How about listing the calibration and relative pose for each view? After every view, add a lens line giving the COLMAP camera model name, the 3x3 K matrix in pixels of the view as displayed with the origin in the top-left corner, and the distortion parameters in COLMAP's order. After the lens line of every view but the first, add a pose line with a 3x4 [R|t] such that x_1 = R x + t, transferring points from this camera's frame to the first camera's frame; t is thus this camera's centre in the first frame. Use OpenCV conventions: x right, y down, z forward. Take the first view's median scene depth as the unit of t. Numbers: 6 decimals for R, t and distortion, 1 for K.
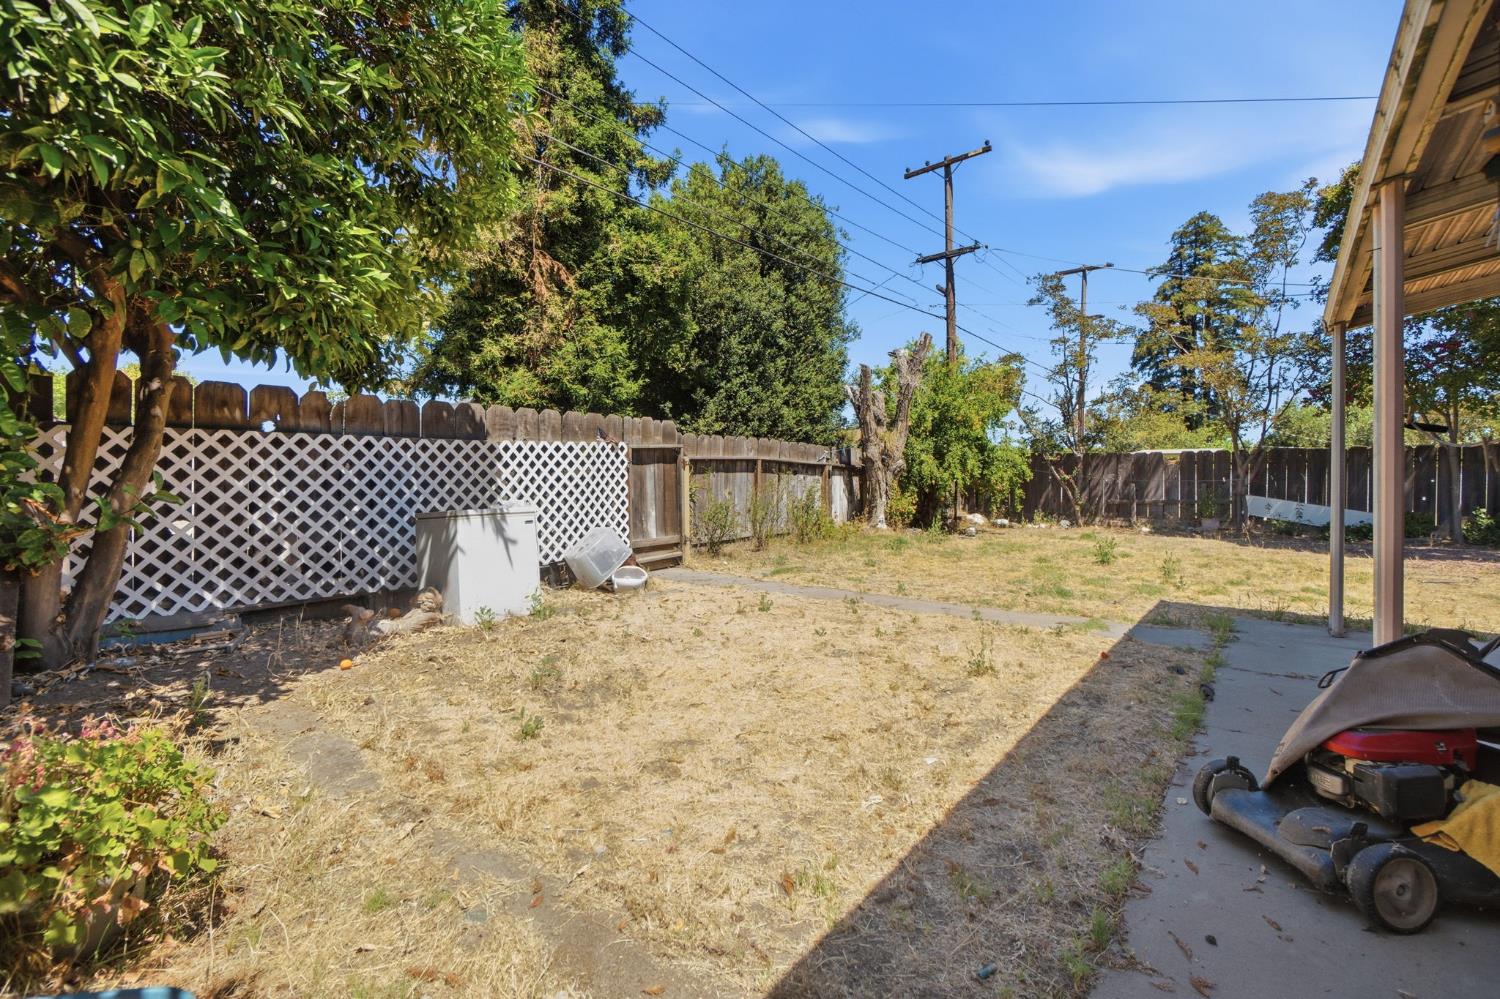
lens RADIAL K [[664.0, 0, 743.8], [0, 664.0, 491.5], [0, 0, 1]] dist [0.001235, 0.000234]
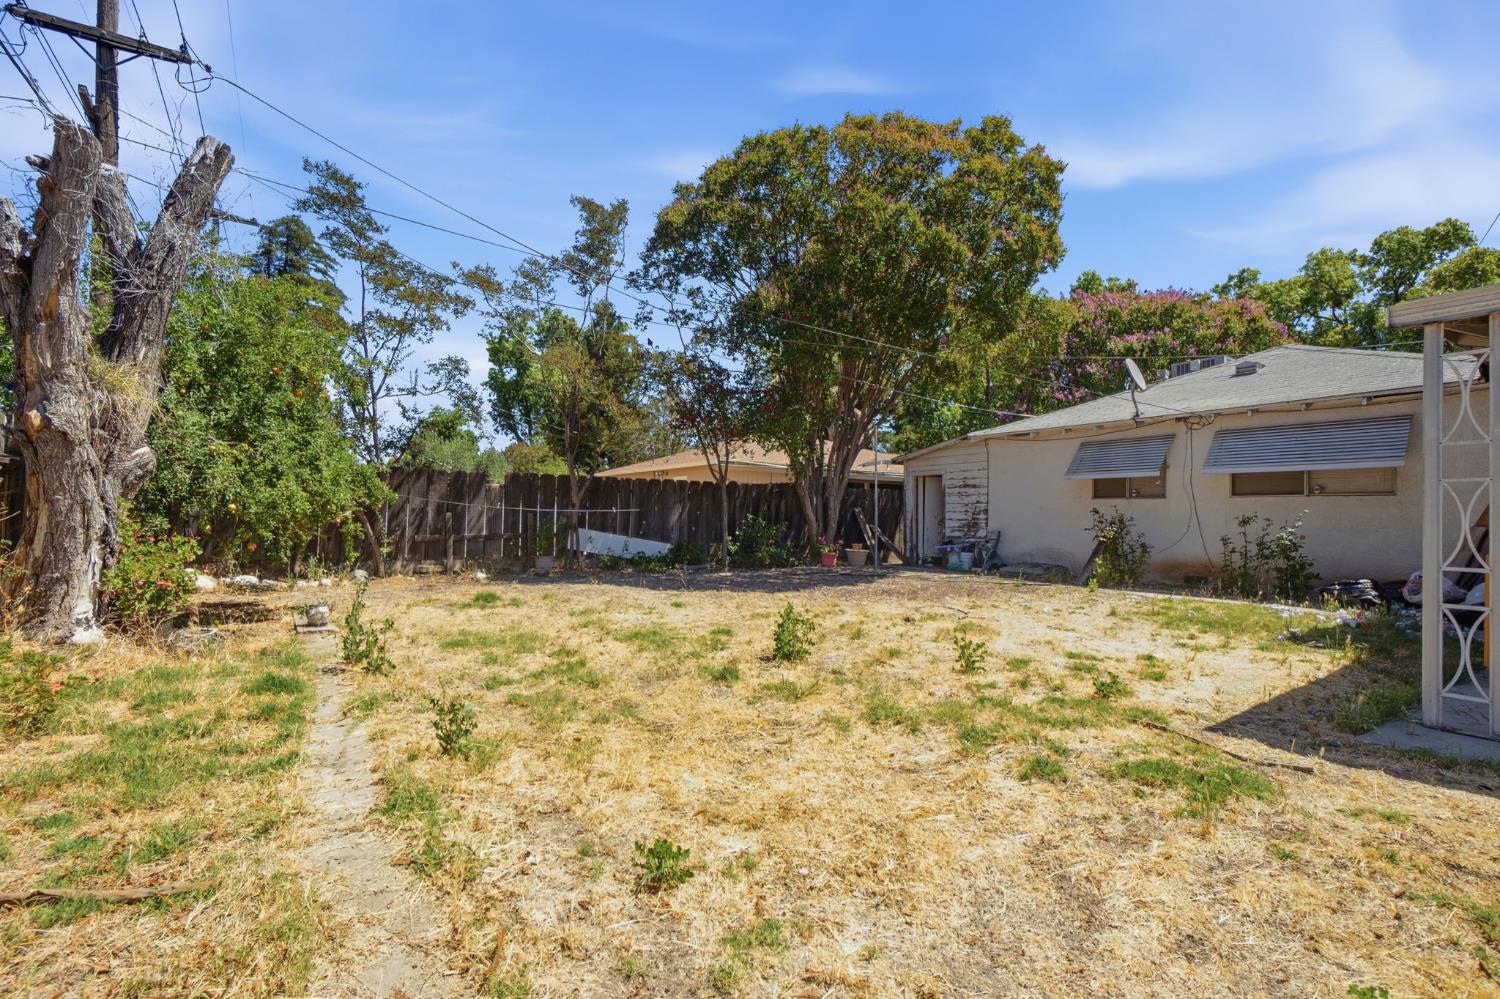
lens RADIAL K [[676.0, 0, 731.8], [0, 676.0, 496.3], [0, 0, 1]] dist [0.000592, -0.000868]
pose [[0.311906, 0.030118, 0.949636, -0.011243], [-0.001312, 0.999510, -0.031269, -0.006191], [-0.950112, 0.008507, 0.311792, 0.473114]]
